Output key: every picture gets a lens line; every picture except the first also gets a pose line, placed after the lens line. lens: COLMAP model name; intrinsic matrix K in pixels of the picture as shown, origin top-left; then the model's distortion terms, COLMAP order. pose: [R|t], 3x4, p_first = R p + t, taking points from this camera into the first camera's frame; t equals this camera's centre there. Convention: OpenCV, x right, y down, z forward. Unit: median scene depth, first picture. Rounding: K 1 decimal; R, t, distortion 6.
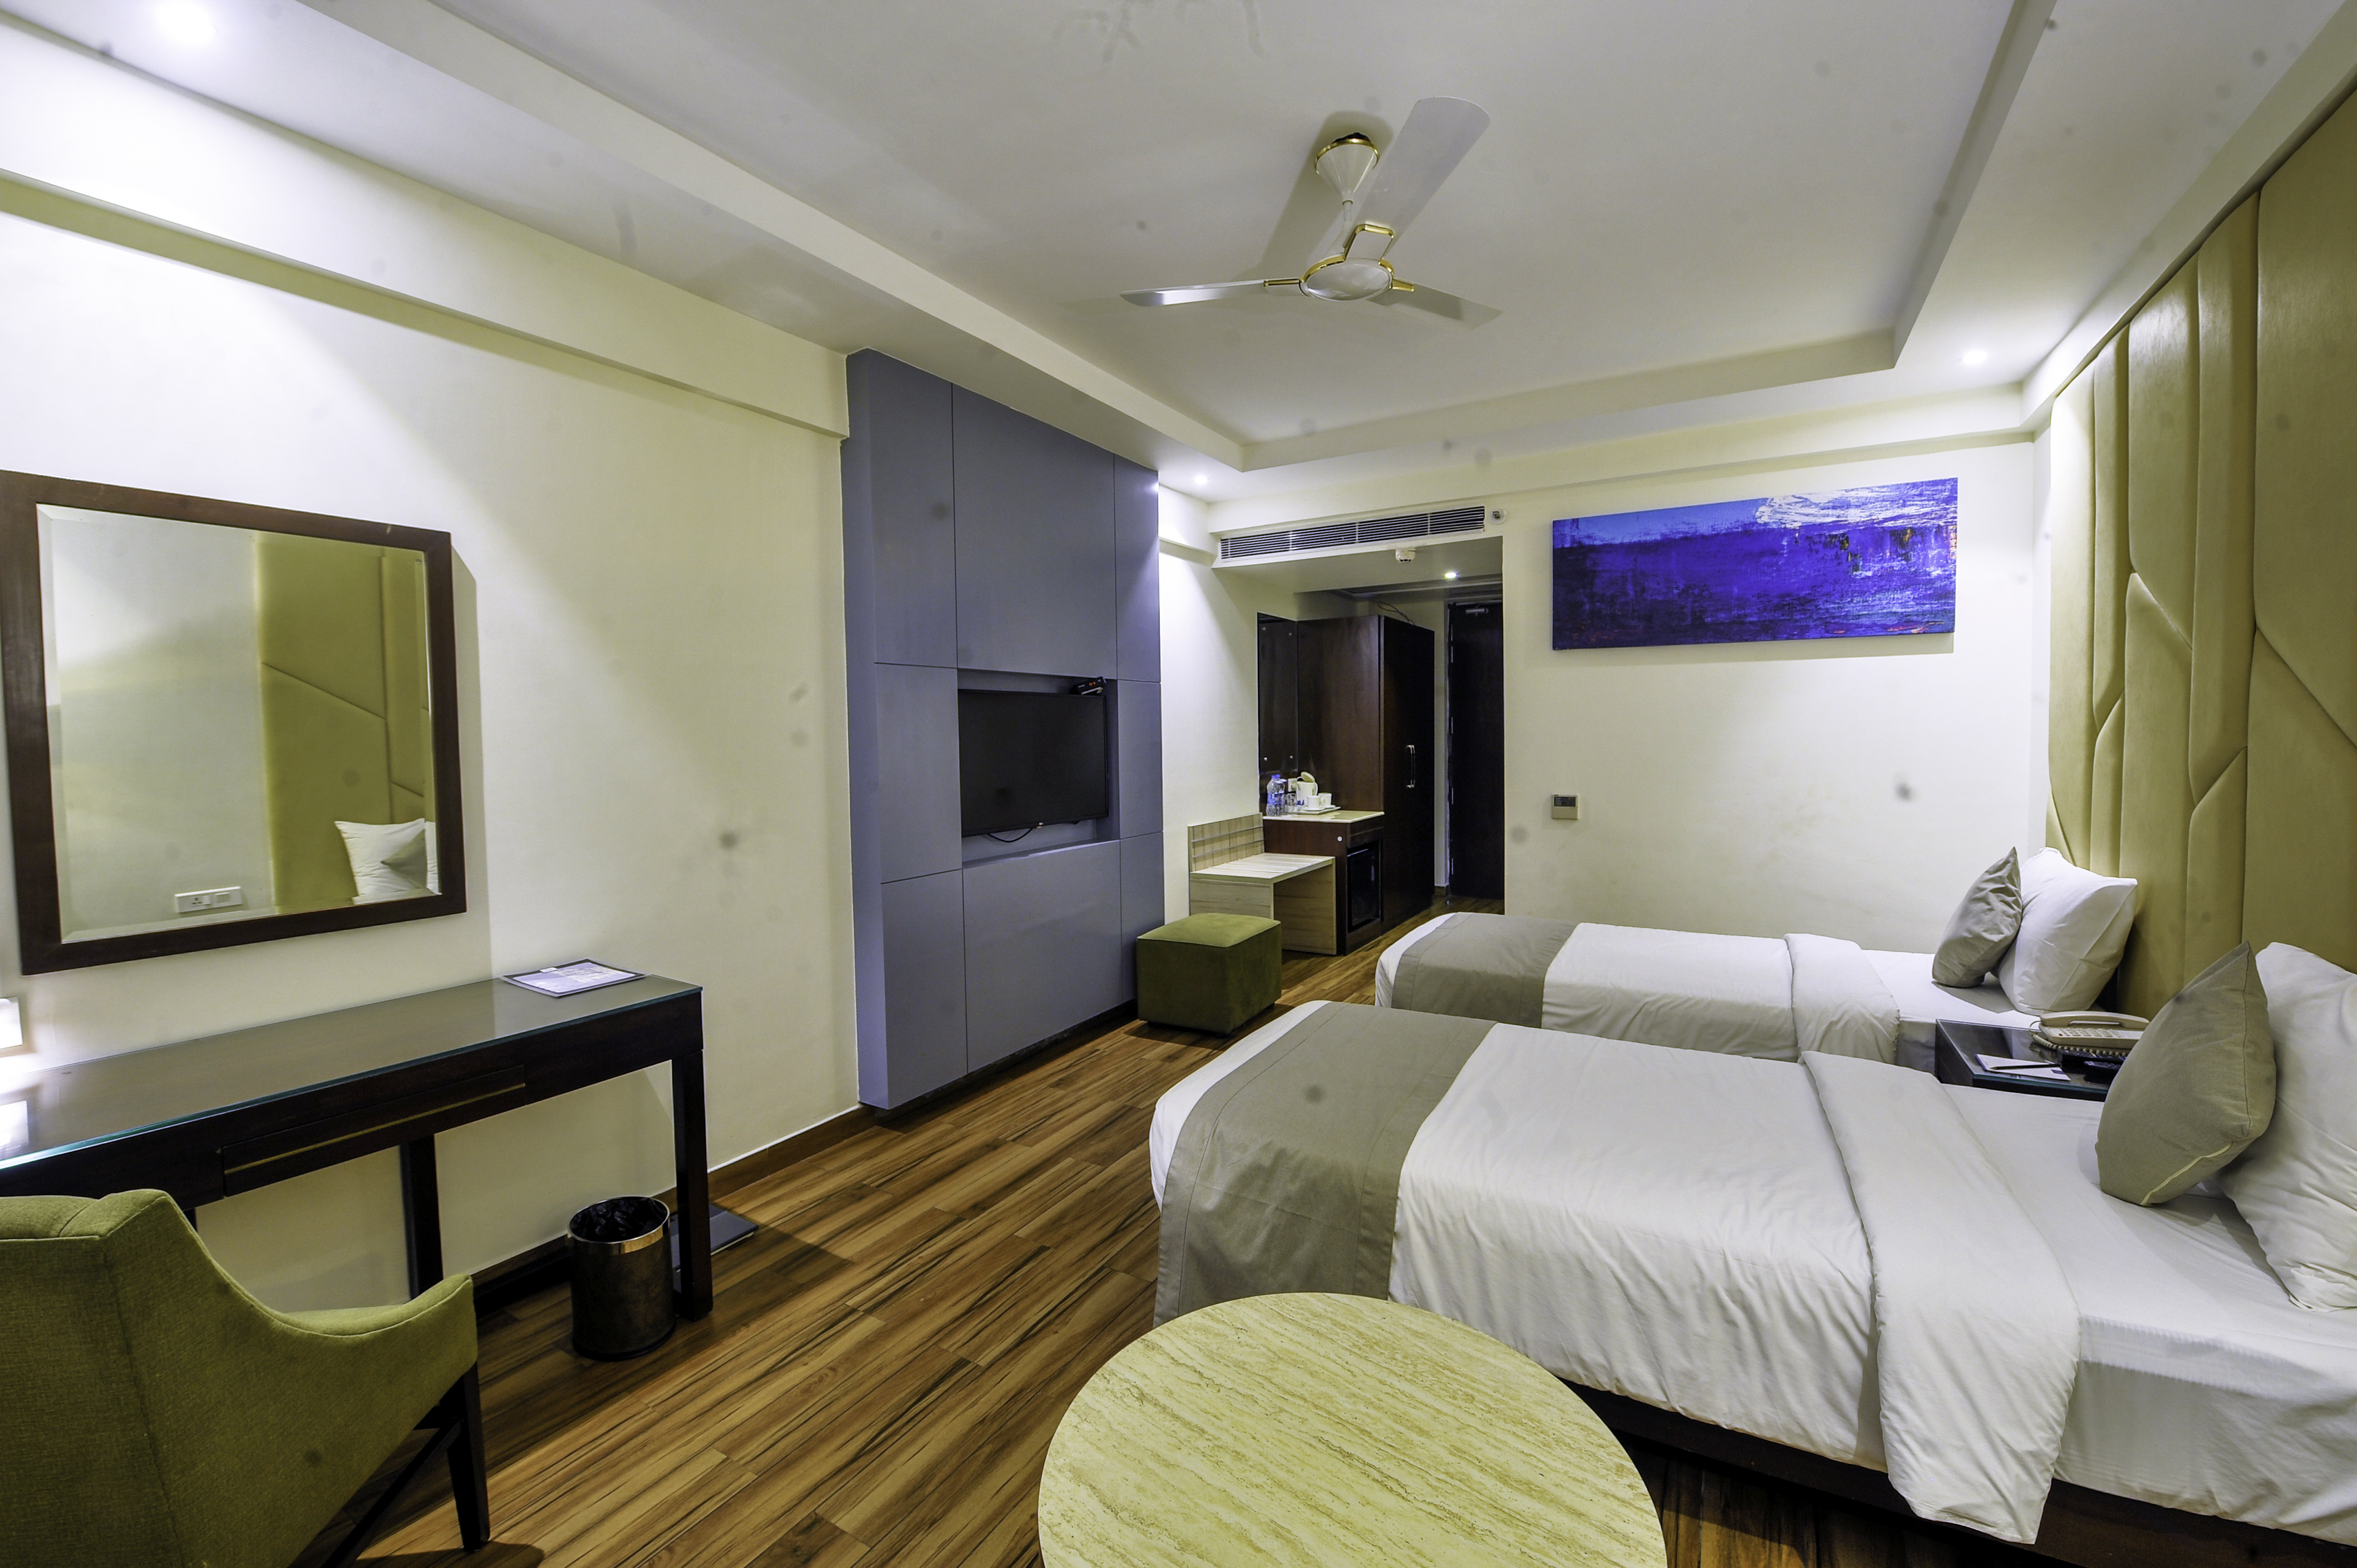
lens RADIAL K [[931.2, 0, 1184.9], [0, 931.2, 772.2], [0, 0, 1]] dist [-0.017956, -0.002422]
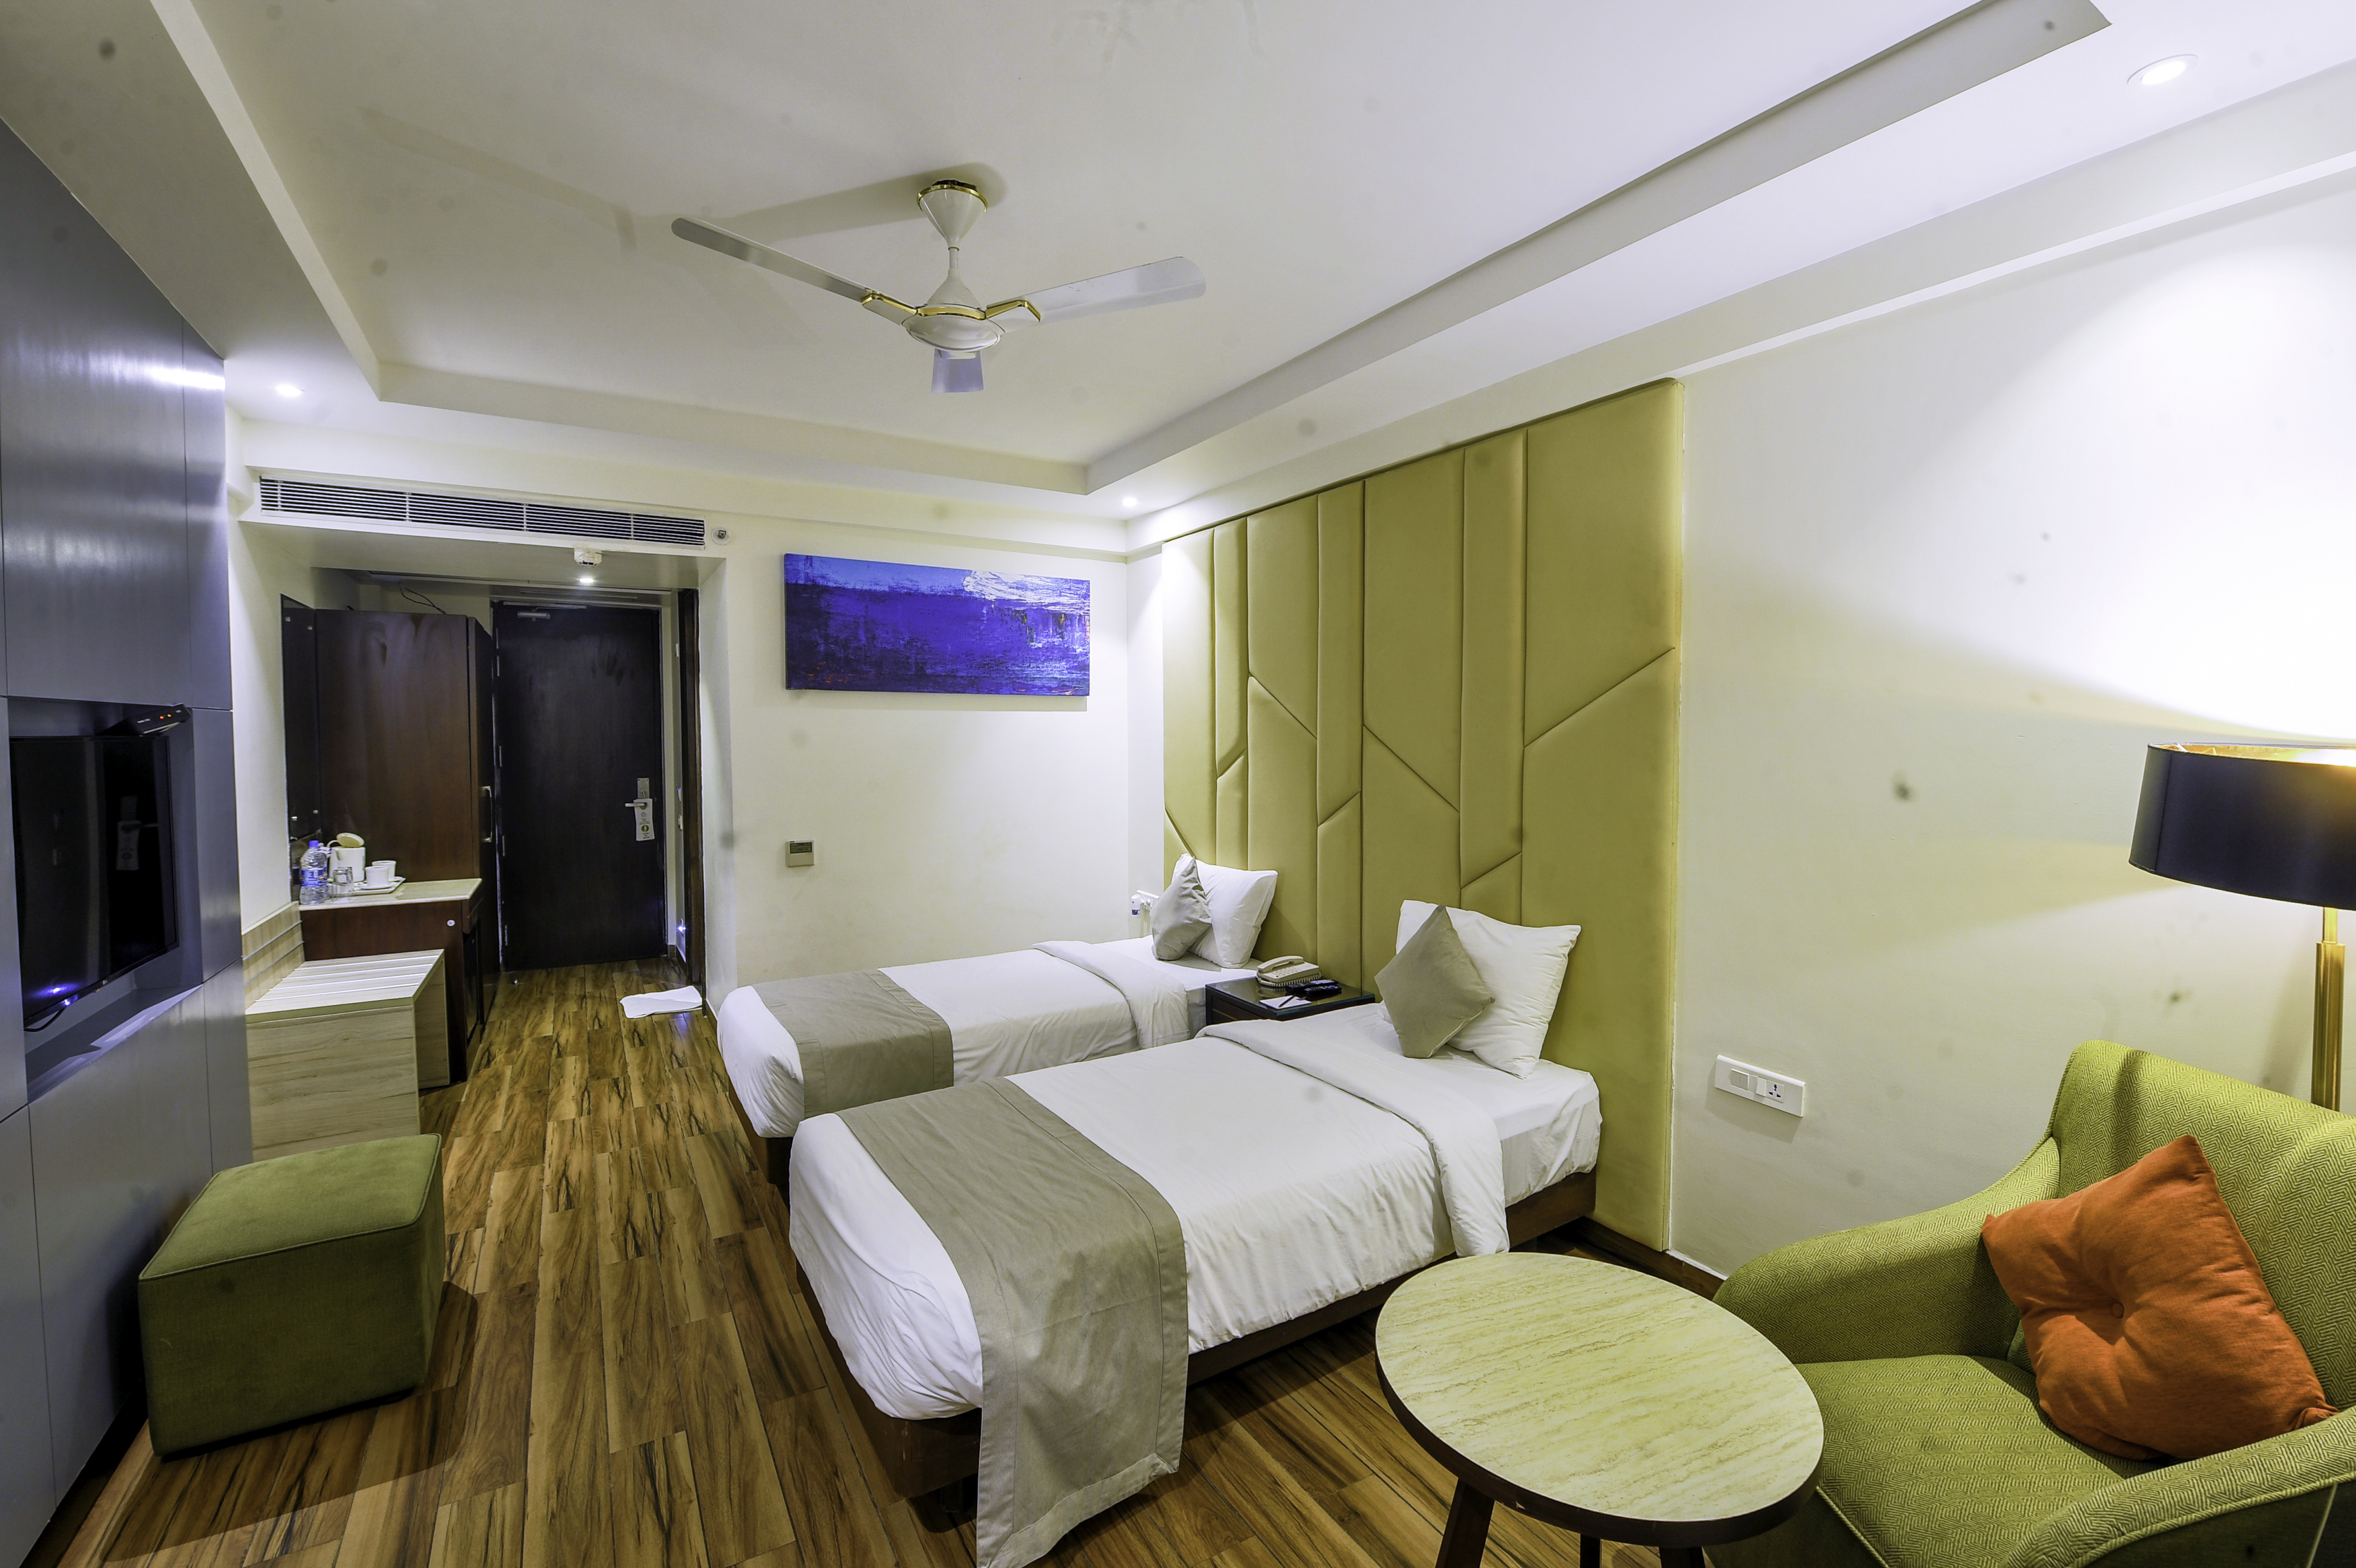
lens RADIAL K [[998.6, 0, 1182.4], [0, 998.6, 768.5], [0, 0, 1]] dist [-0.015802, -0.001531]
pose [[0.470029, -0.022010, 0.882377, -0.371565], [0.035519, 0.999351, 0.006008, -0.050663], [-0.881936, 0.028517, 0.470506, 0.199655]]
